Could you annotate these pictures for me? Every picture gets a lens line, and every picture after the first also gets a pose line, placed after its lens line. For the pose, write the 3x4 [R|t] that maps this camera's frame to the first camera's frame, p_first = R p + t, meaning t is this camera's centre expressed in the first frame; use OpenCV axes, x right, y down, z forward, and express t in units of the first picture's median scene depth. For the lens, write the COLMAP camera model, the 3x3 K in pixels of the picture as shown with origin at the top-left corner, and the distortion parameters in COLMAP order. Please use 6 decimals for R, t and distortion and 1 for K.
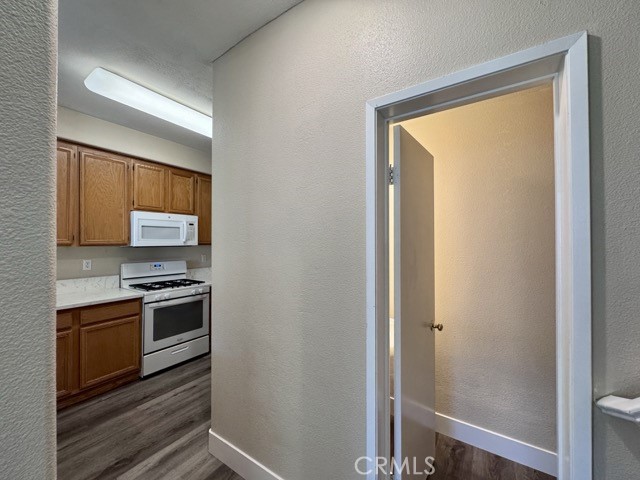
lens RADIAL K [[255.9, 0, 318.7], [0, 255.9, 240.4], [0, 0, 1]] dist [-0.002539, 0.000243]
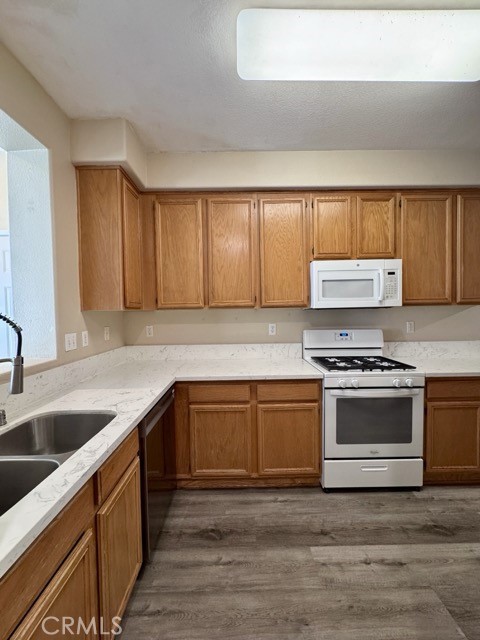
lens RADIAL K [[255.9, 0, 240.6], [0, 255.9, 318.6], [0, 0, 1]] dist [-0.002539, 0.000243]
pose [[0.561429, 0.016896, -0.827353, -0.219222], [0.022849, 0.999094, 0.035909, 0.022470], [0.827210, -0.039064, 0.560534, 0.400479]]
